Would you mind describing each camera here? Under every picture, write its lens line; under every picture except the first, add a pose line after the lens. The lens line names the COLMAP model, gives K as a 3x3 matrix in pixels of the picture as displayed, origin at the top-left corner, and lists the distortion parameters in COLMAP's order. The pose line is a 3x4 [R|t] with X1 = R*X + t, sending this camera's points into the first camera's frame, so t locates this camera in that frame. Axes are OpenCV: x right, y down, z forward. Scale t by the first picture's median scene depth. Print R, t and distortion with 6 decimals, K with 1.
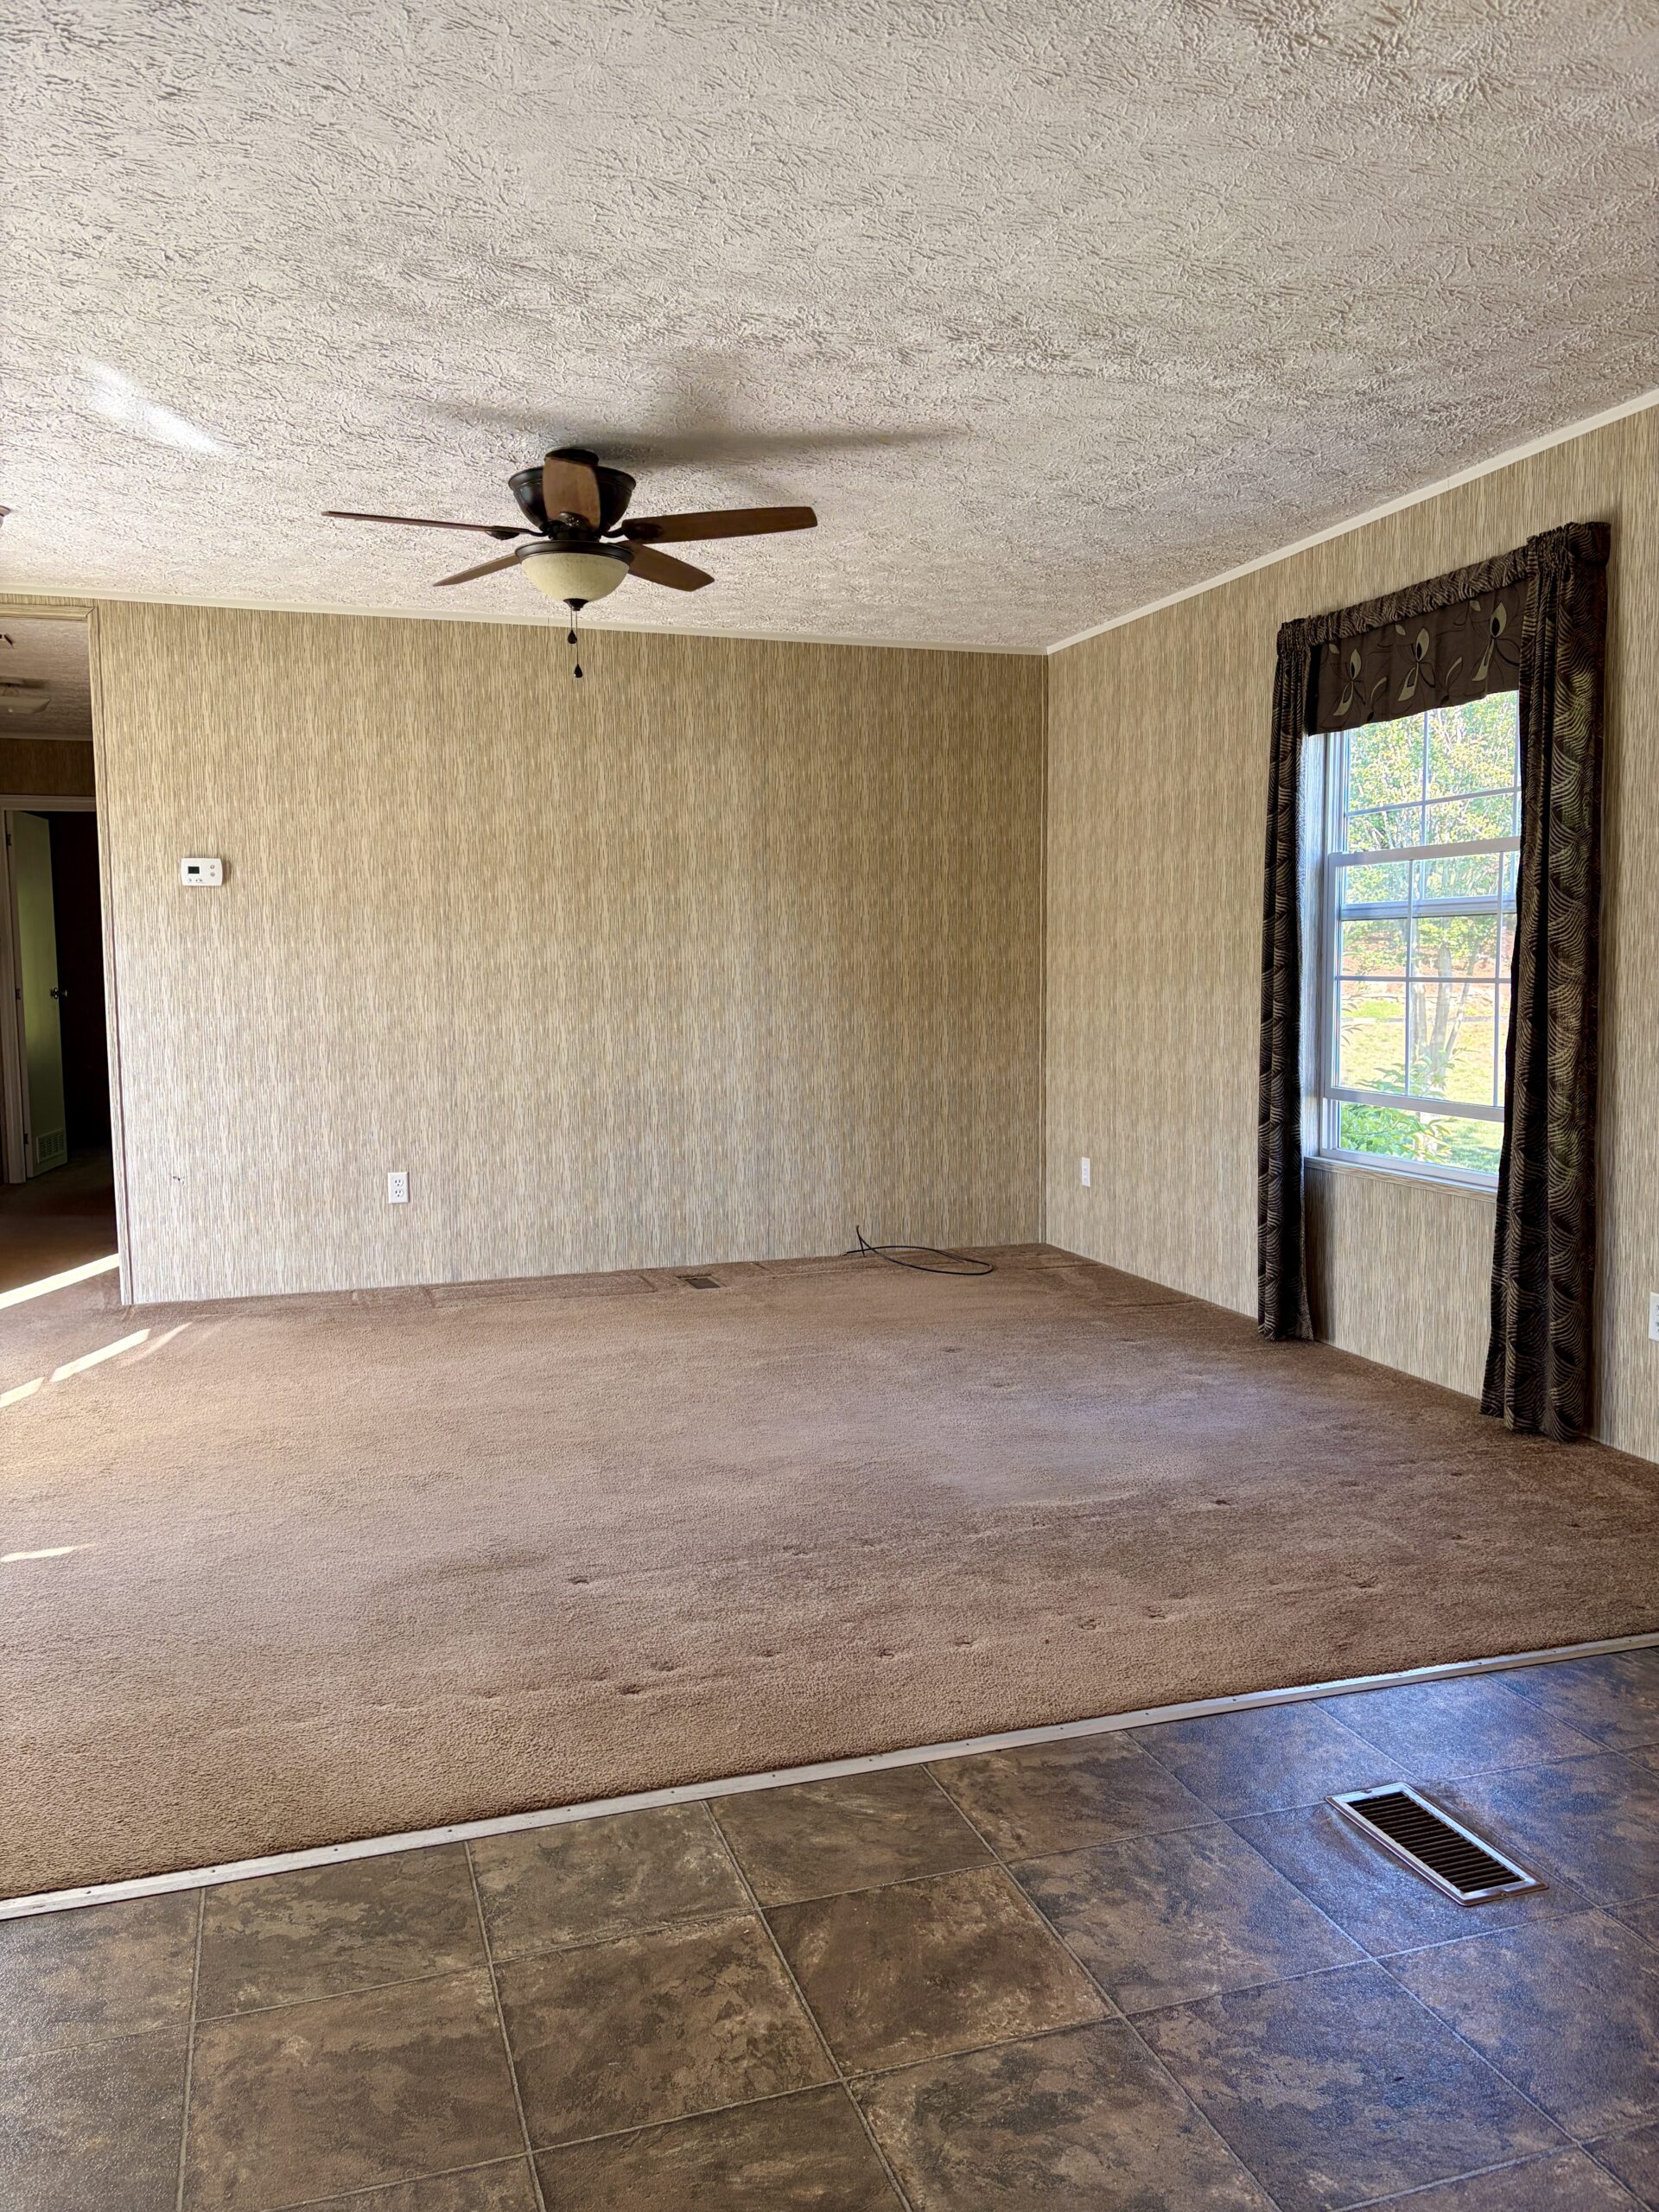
lens RADIAL K [[1635.1, 0, 822.6], [0, 1635.1, 1104.6], [0, 0, 1]] dist [0.047035, -0.056537]
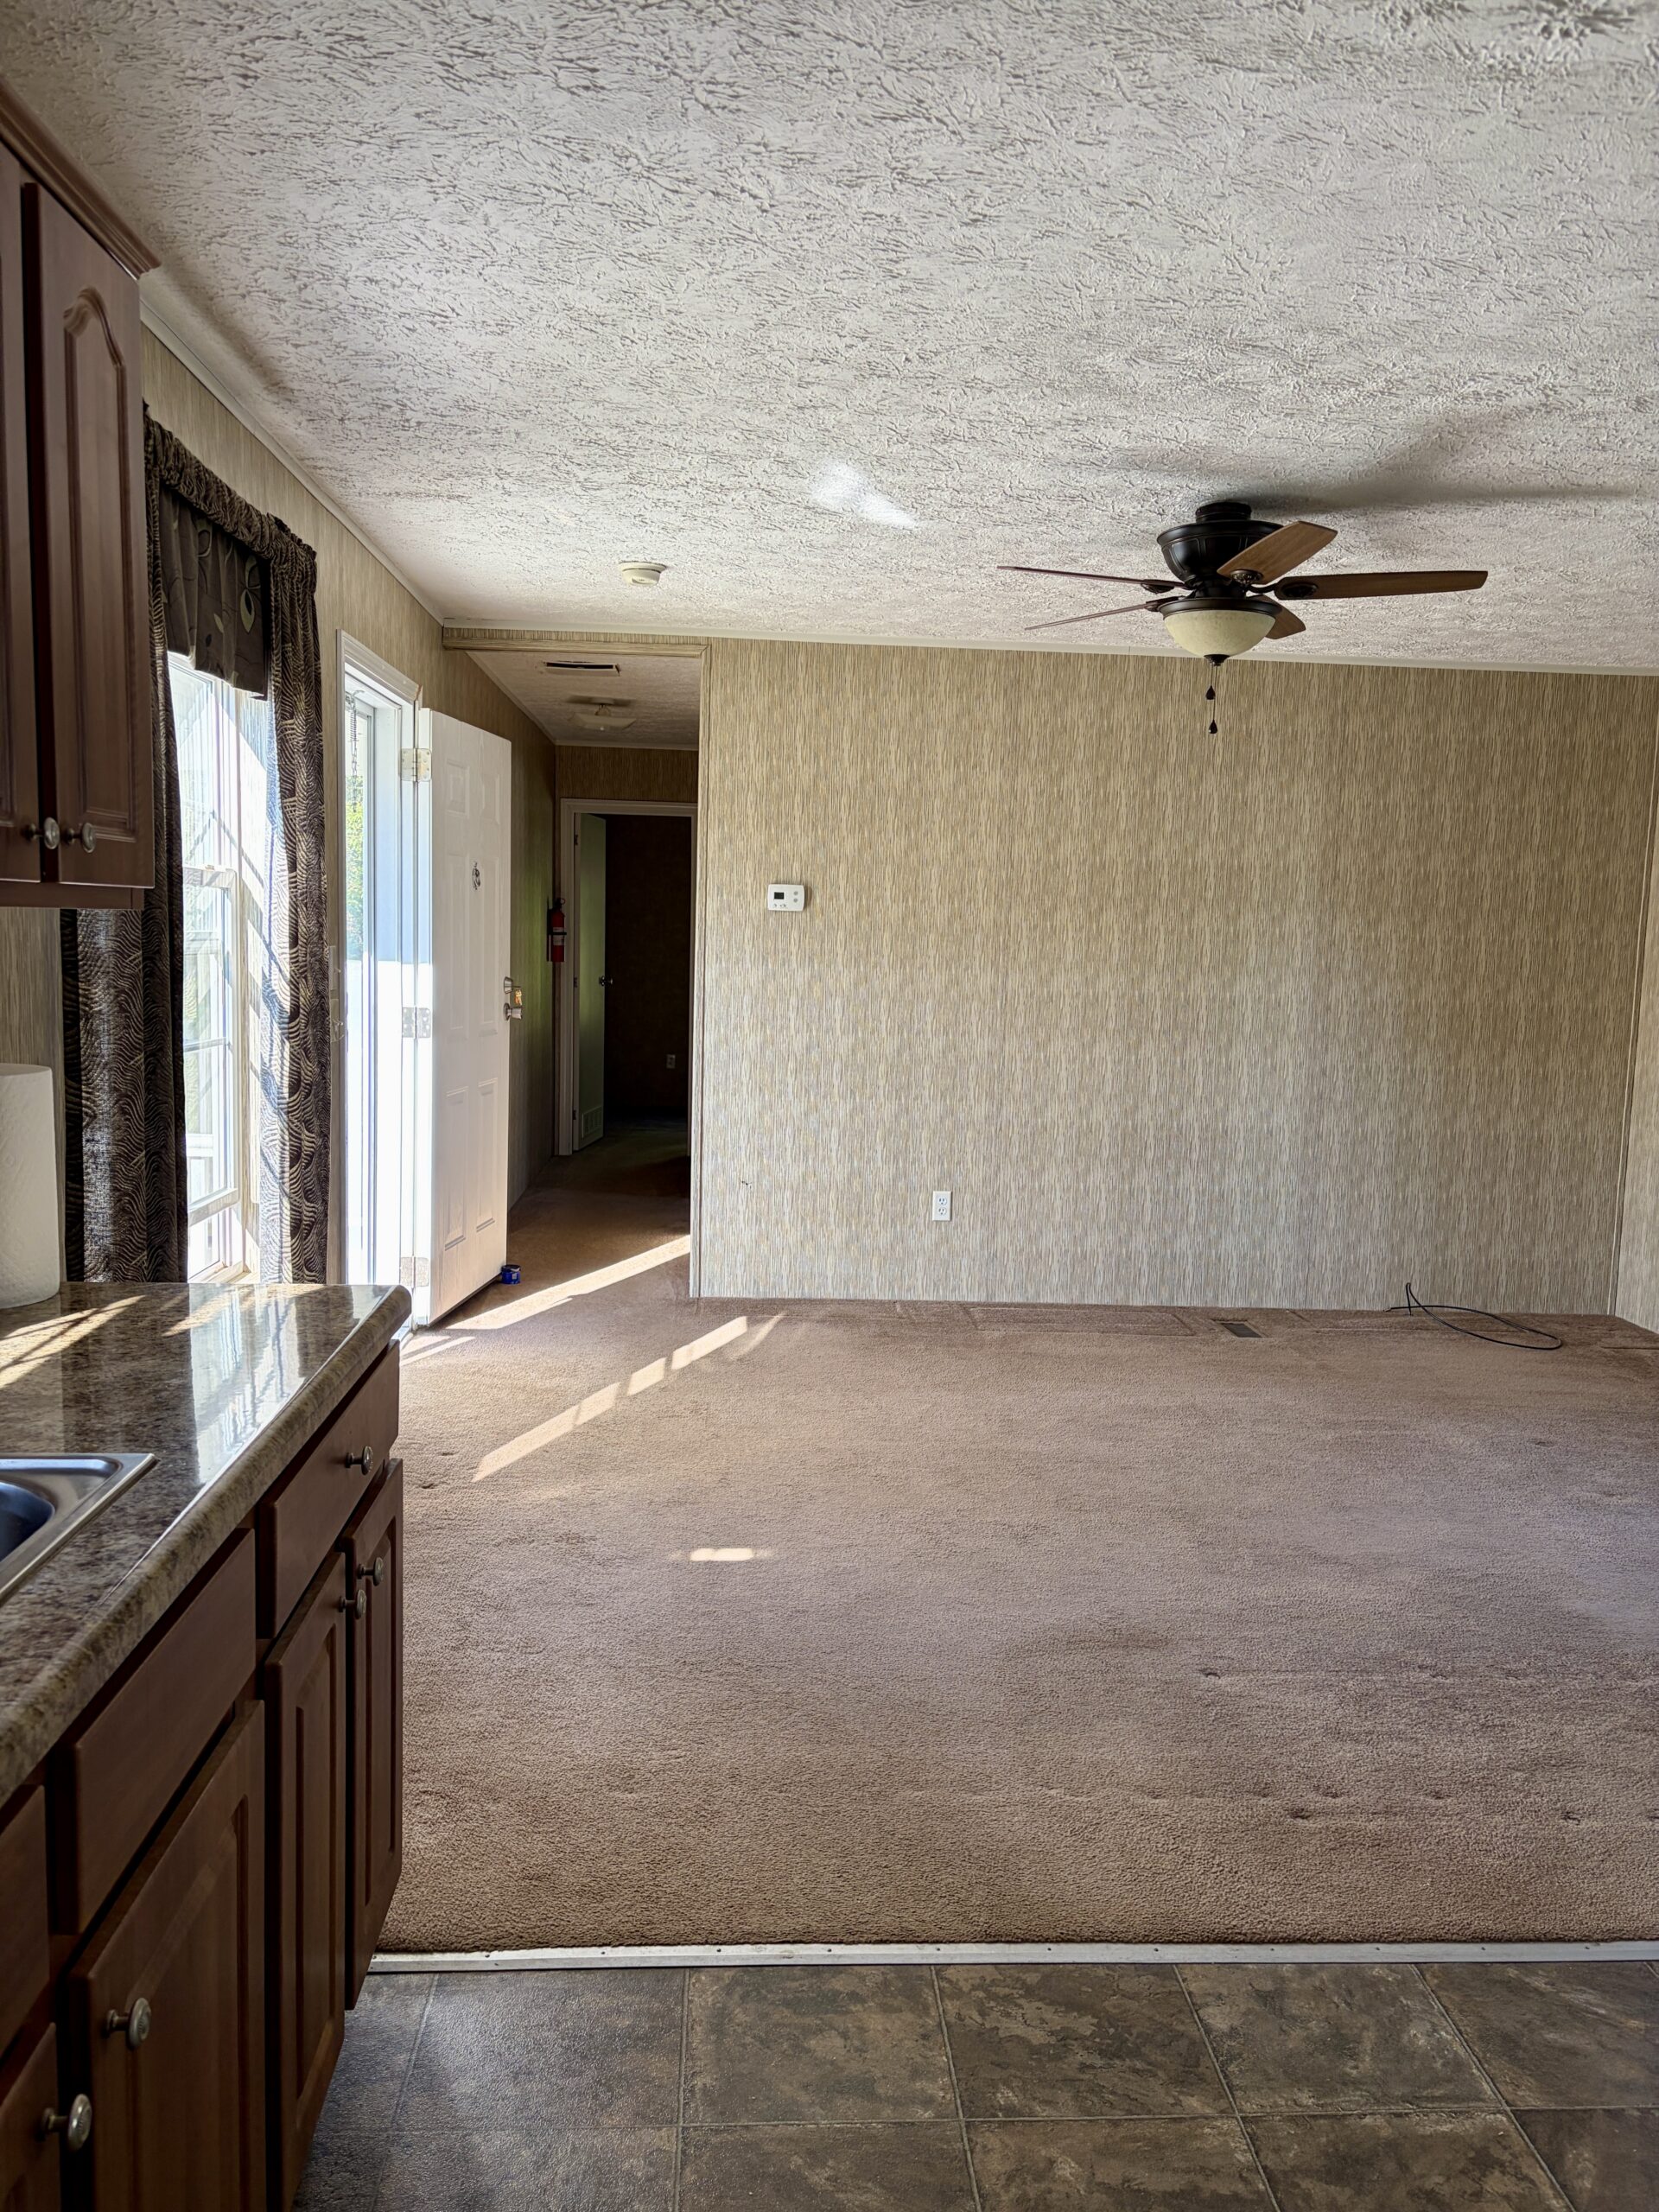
lens RADIAL K [[1635.1, 0, 831.8], [0, 1635.1, 1117.2], [0, 0, 1]] dist [0.047035, -0.056537]
pose [[0.965989, 0.065404, -0.250176, -0.145174], [-0.059625, 0.997751, 0.030618, -0.064394], [0.251616, -0.014660, 0.967716, -0.016203]]
